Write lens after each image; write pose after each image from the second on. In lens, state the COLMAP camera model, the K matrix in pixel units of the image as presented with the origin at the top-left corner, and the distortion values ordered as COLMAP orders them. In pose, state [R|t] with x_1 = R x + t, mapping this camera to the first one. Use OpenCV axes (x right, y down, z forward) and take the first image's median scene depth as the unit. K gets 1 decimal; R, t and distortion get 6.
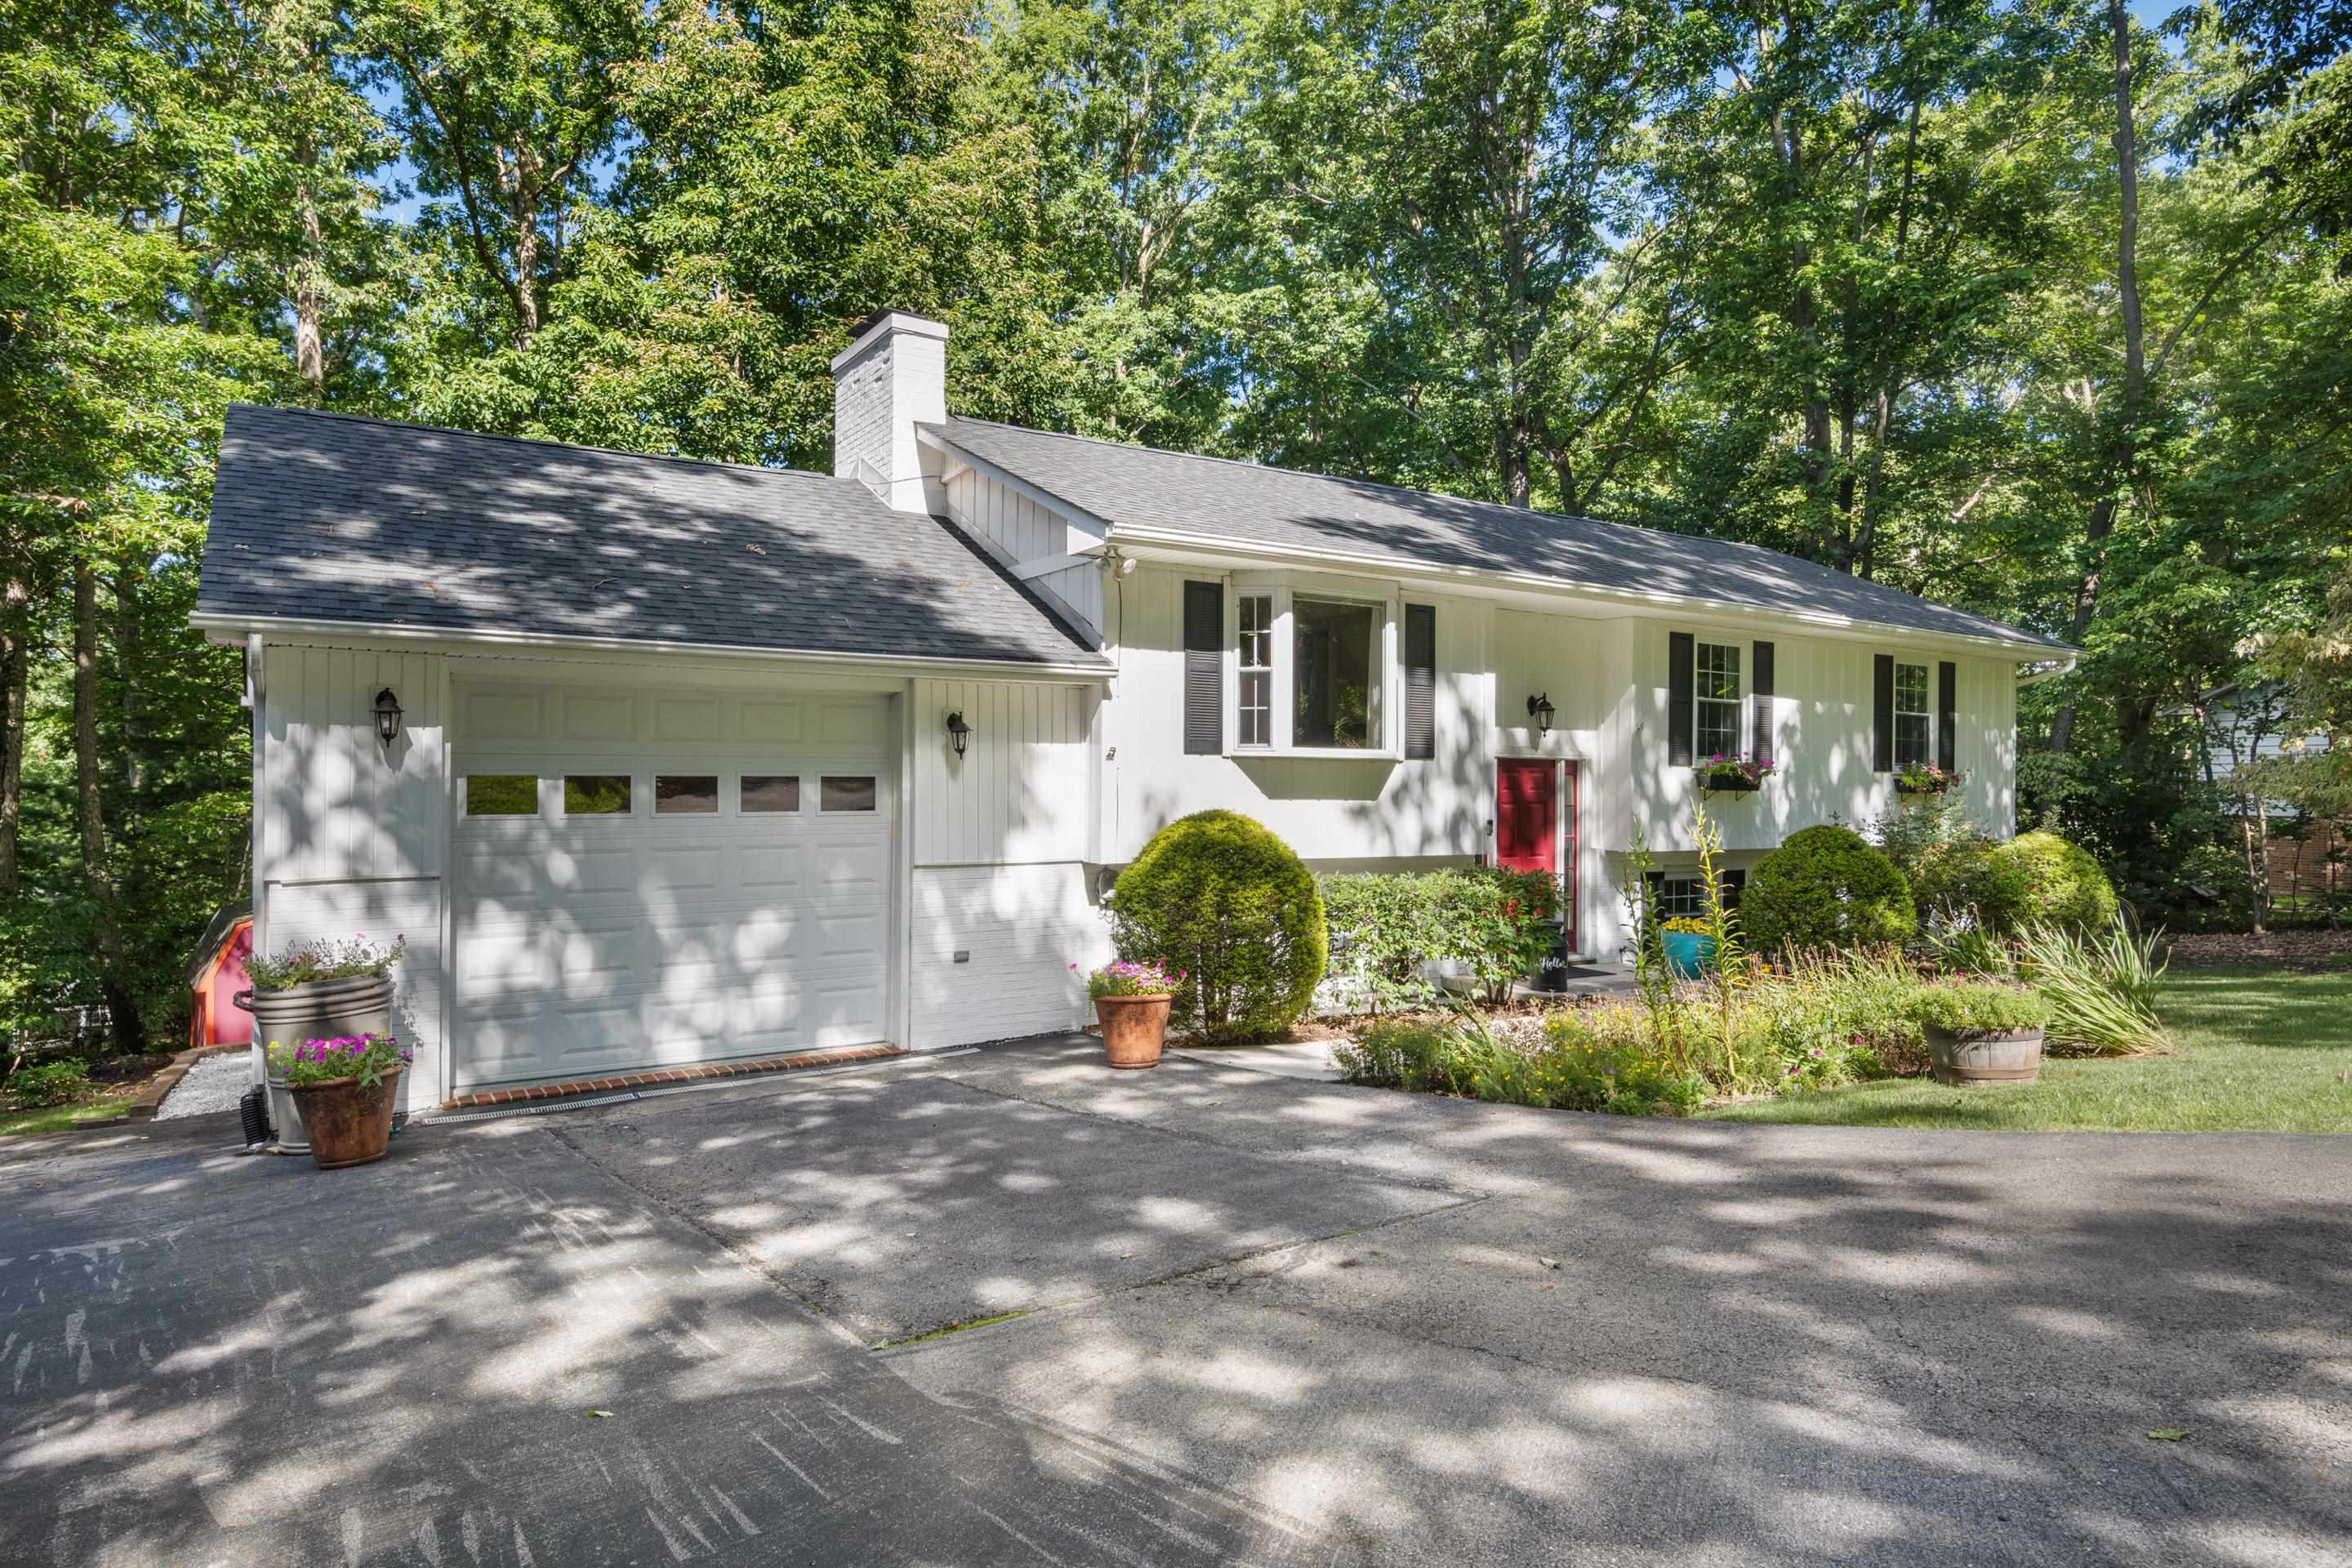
lens RADIAL K [[1405.2, 0, 1170.8], [0, 1405.2, 787.3], [0, 0, 1]] dist [0.001152, -0.001244]
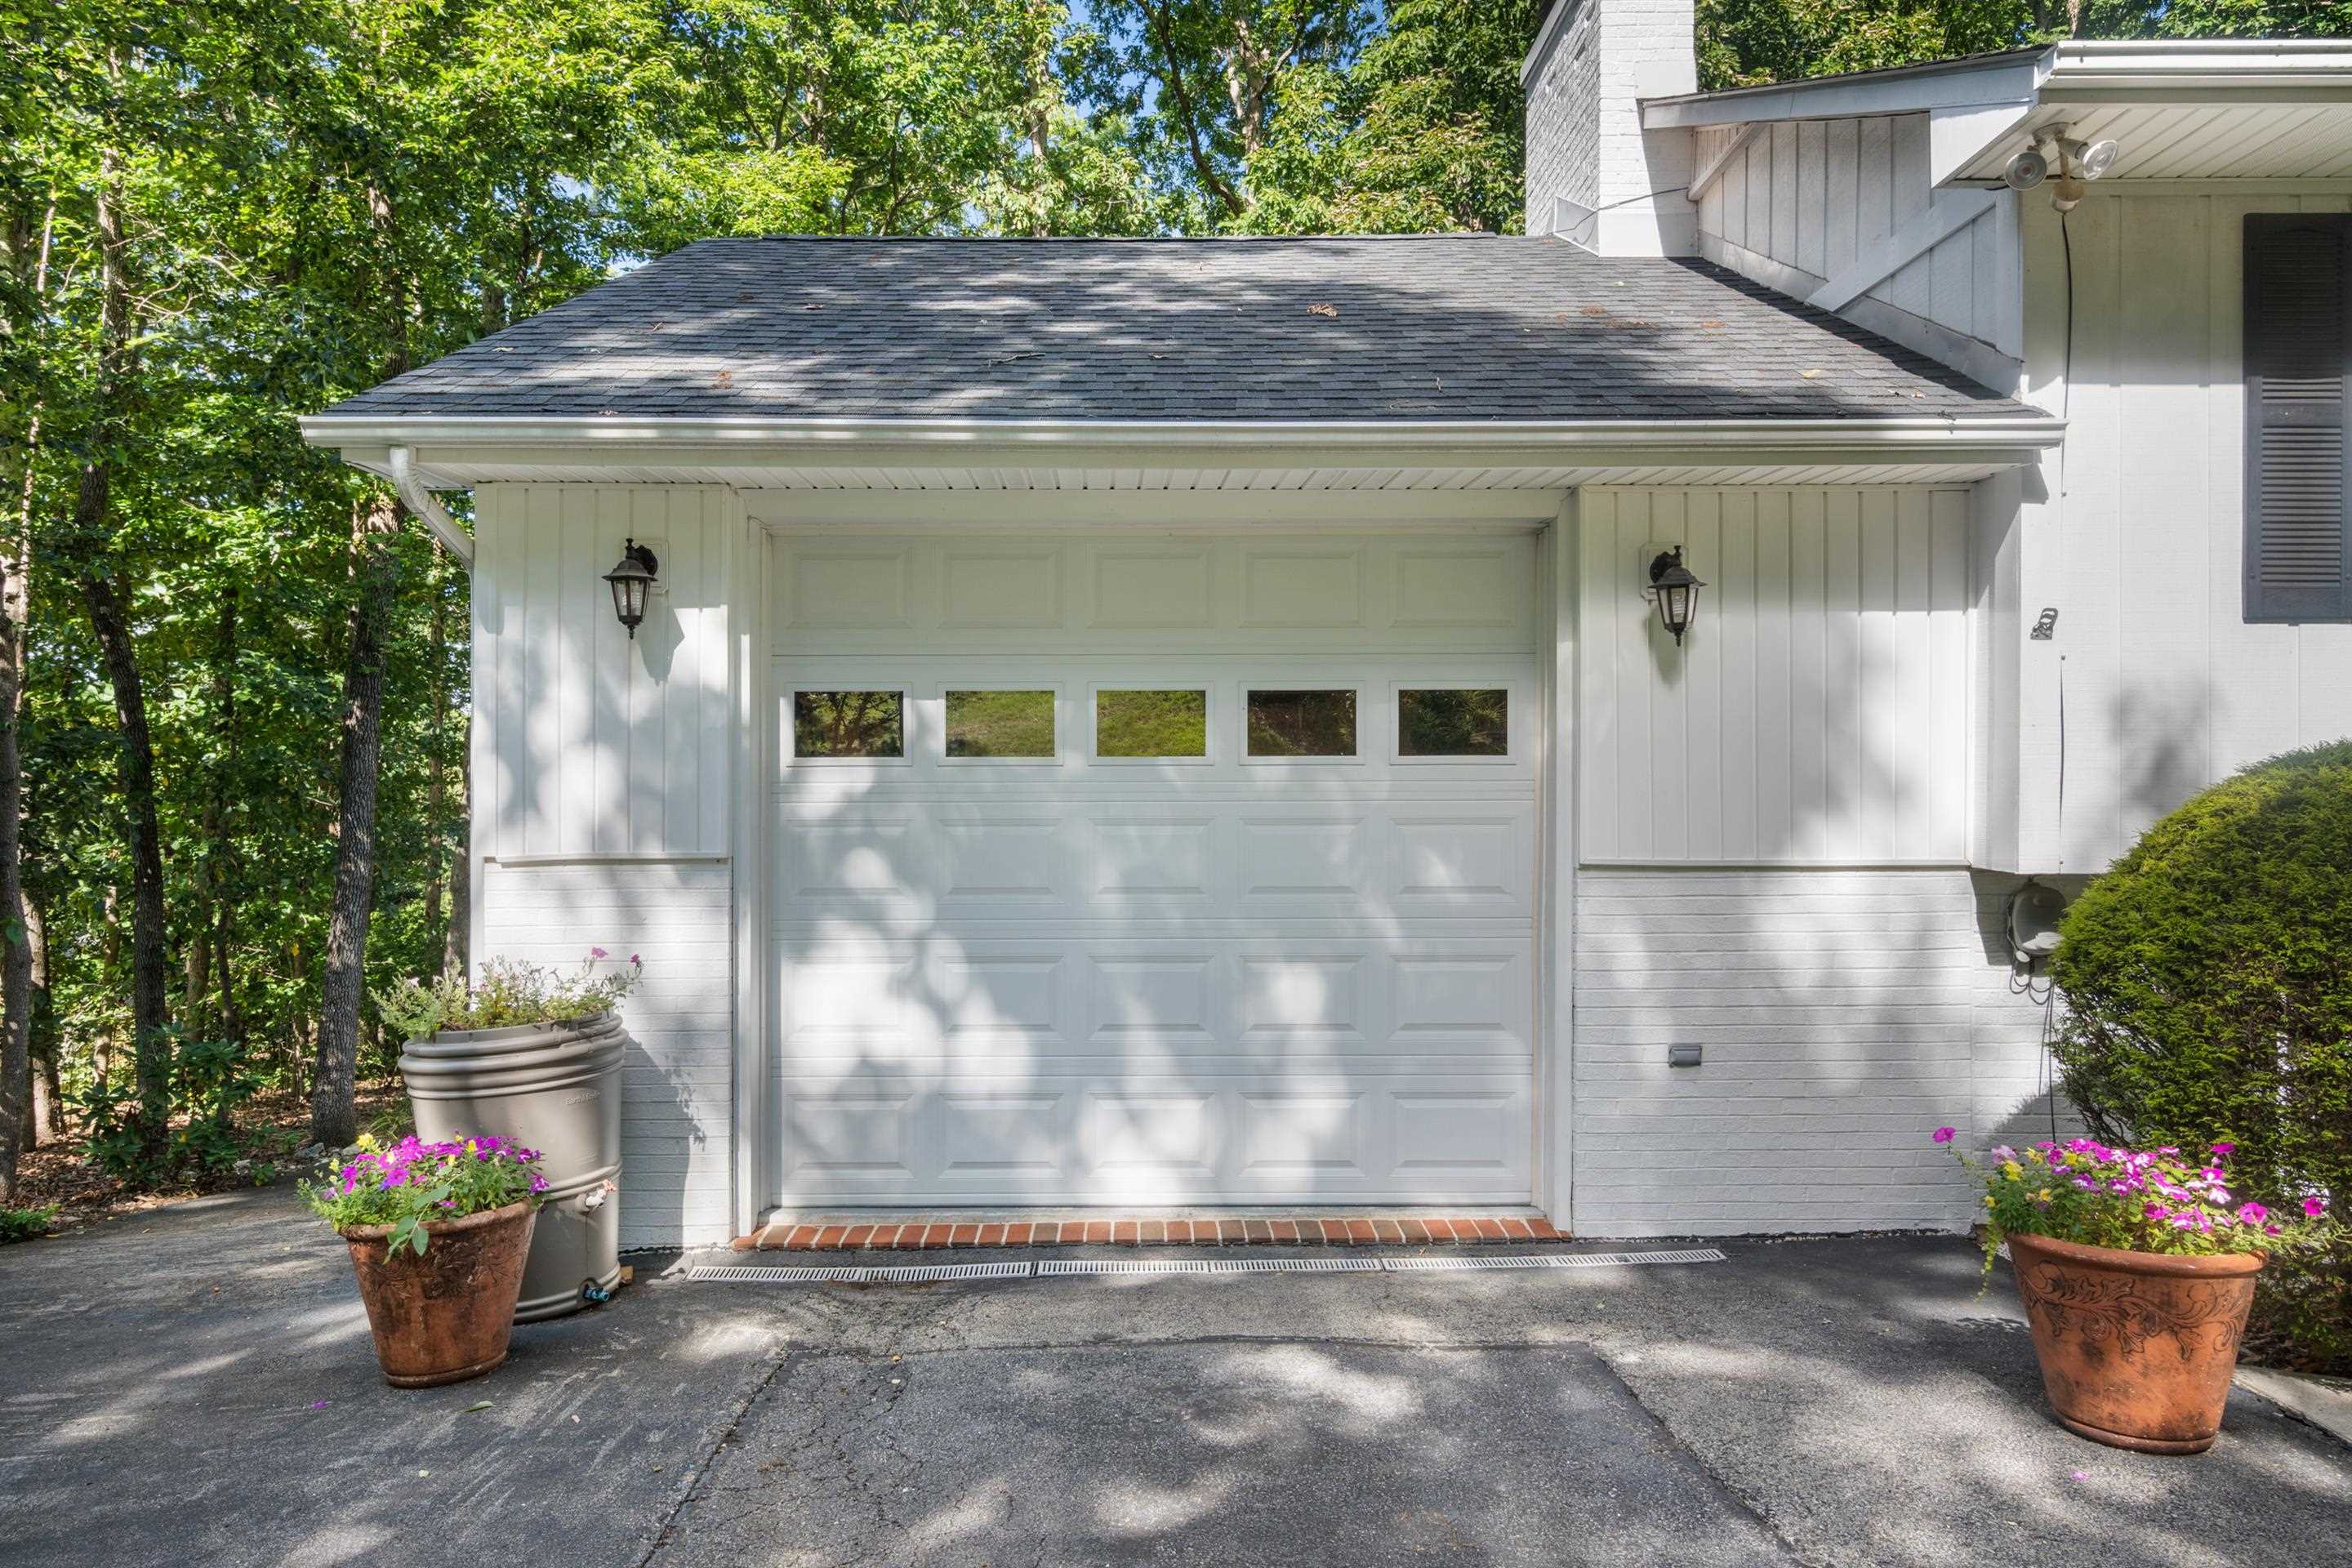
lens RADIAL K [[1405.2, 0, 1170.8], [0, 1405.2, 787.3], [0, 0, 1]] dist [0.001152, -0.001244]
pose [[0.835278, -0.001474, -0.549825, -0.029801], [0.003568, 0.999990, 0.002739, 0.025719], [0.549816, -0.004249, 0.835275, 0.489999]]
